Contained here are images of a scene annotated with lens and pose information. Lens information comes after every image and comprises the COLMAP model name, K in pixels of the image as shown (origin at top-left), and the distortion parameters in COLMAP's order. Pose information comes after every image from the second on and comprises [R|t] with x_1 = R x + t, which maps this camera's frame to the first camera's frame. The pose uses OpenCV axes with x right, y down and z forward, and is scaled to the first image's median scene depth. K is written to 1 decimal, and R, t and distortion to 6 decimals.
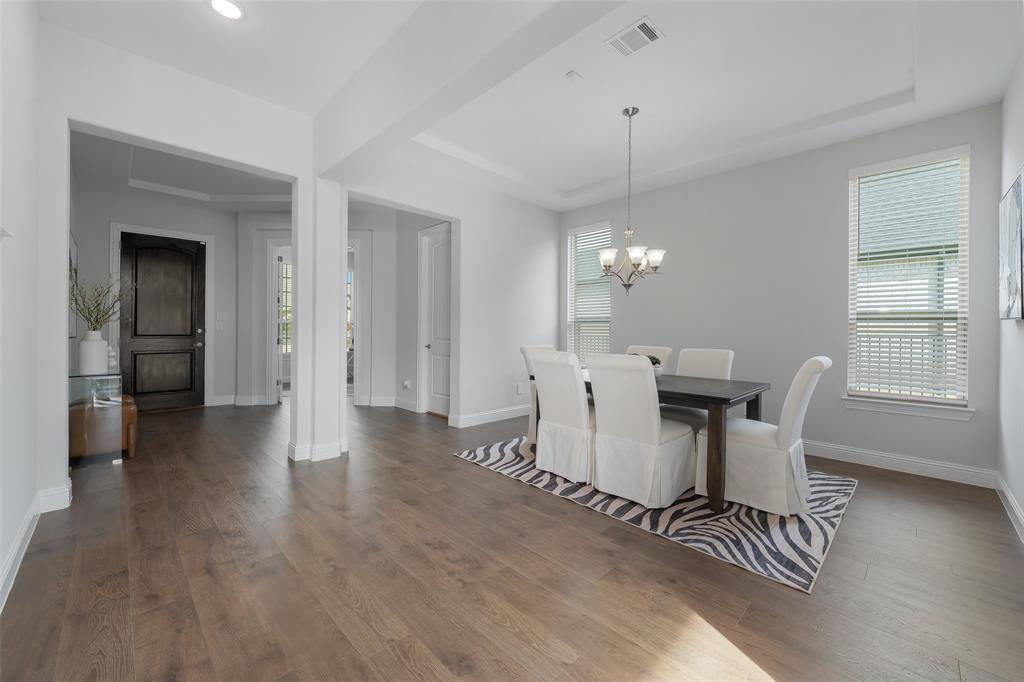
lens RADIAL K [[406.2, 0, 511.2], [0, 406.2, 337.9], [0, 0, 1]] dist [-0.000656, -0.000007]
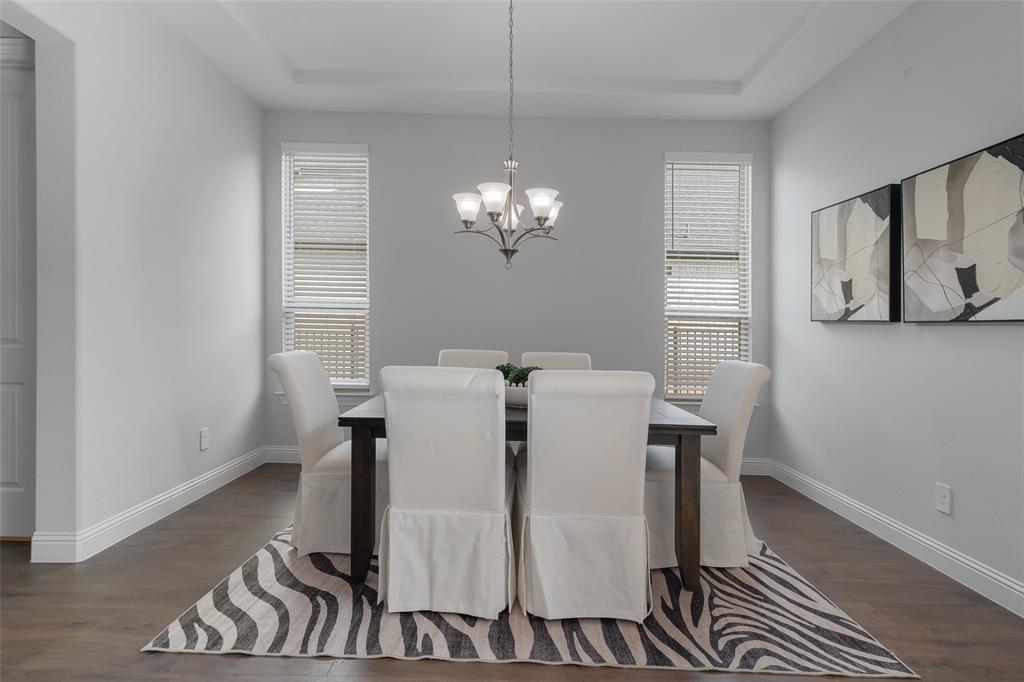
lens RADIAL K [[524.7, 0, 510.3], [0, 524.7, 335.9], [0, 0, 1]] dist [0.002783, 0.000439]
pose [[0.703575, -0.002211, 0.710618, -0.295837], [-0.002896, 0.999978, 0.005979, -0.009585], [-0.710615, -0.006265, 0.703553, 0.497707]]
